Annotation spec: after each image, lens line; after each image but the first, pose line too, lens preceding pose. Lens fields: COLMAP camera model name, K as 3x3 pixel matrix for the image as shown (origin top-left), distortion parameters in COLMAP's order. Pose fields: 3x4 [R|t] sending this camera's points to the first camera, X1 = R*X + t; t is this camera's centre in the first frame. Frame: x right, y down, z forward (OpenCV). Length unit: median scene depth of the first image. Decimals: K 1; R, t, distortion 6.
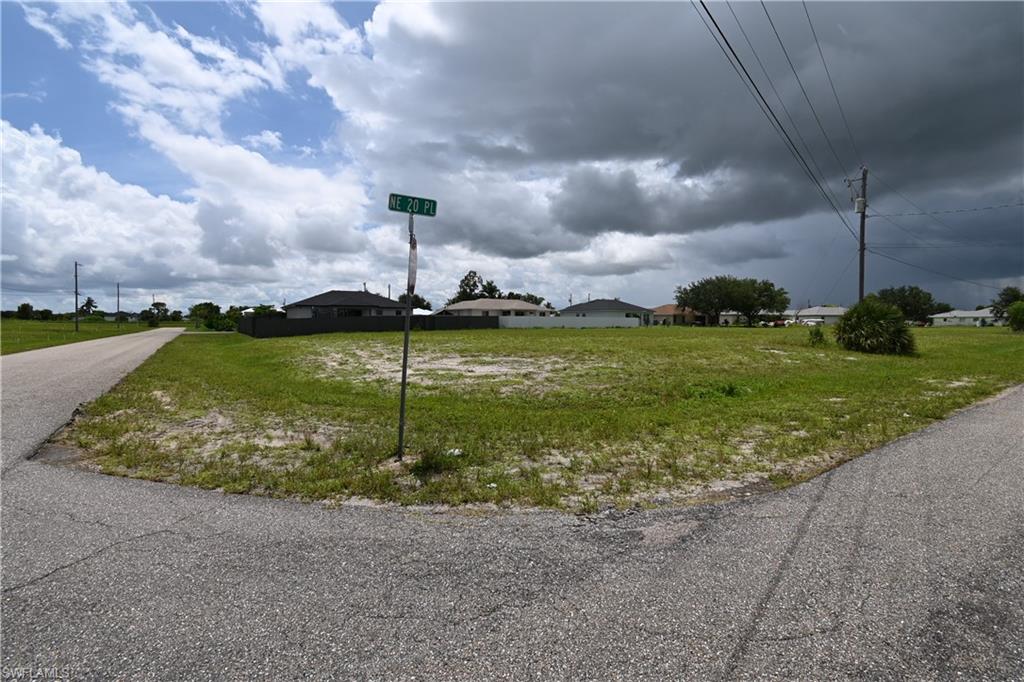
lens RADIAL K [[445.0, 0, 512.0], [0, 445.0, 341.0], [0, 0, 1]] dist [0.016864, 0.000350]
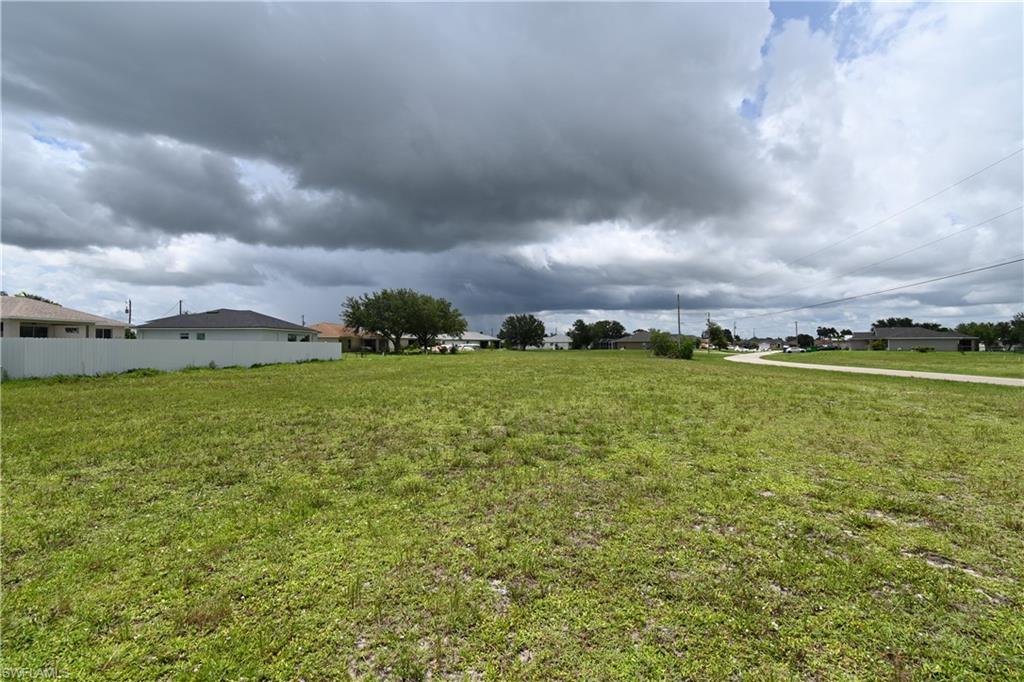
lens RADIAL K [[445.0, 0, 512.0], [0, 445.0, 341.0], [0, 0, 1]] dist [0.016864, 0.000350]
pose [[0.665824, 0.006029, 0.746084, 0.013674], [0.032087, 0.998811, -0.036707, -0.016834], [-0.745419, 0.048379, 0.664839, 0.294418]]
